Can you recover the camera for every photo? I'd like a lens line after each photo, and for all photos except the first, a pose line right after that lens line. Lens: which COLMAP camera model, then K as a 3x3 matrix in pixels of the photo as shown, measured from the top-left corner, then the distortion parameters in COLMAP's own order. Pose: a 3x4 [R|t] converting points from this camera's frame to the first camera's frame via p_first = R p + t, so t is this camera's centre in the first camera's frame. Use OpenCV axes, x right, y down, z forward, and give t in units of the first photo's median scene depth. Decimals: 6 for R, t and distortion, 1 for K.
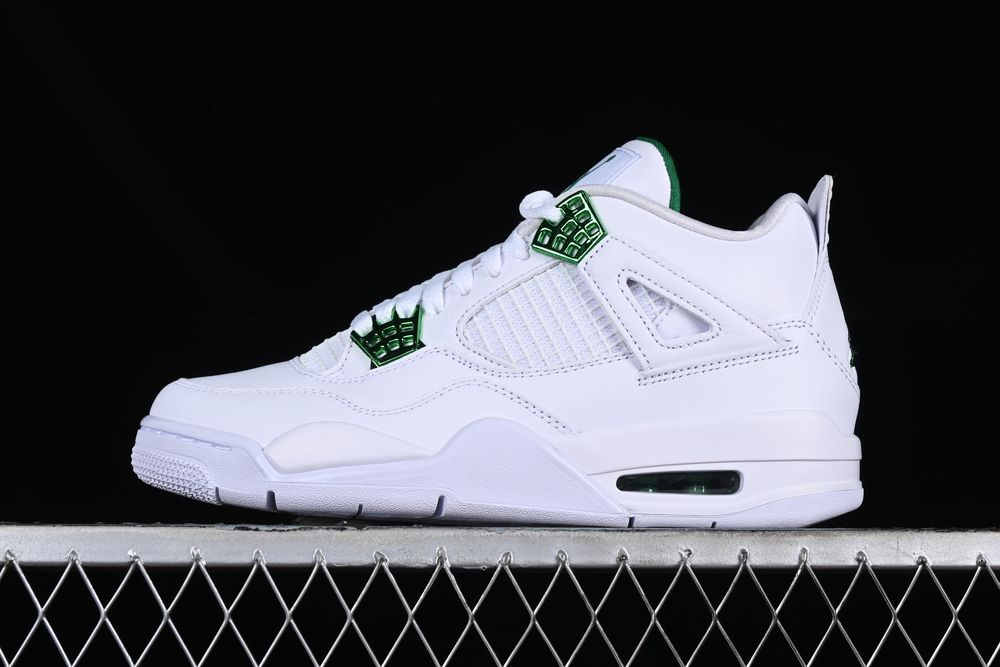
lens RADIAL K [[2107.0, 0, 502.6], [0, 2107.0, 332.1], [0, 0, 1]] dist [0.118731, 0.000000]
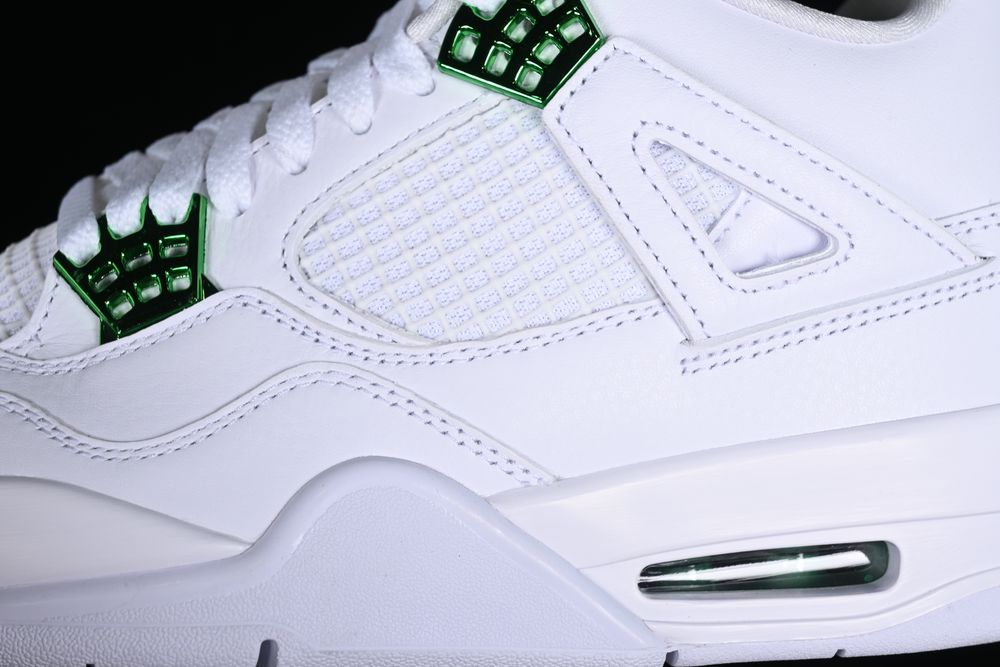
lens RADIAL K [[2107.0, 0, 501.3], [0, 2107.0, 332.4], [0, 0, 1]] dist [0.118731, 0.000000]
pose [[0.994788, -0.036671, 0.095138, -0.018839], [0.018515, 0.982541, 0.185124, -0.068976], [-0.100266, -0.182398, 0.978099, 0.533741]]
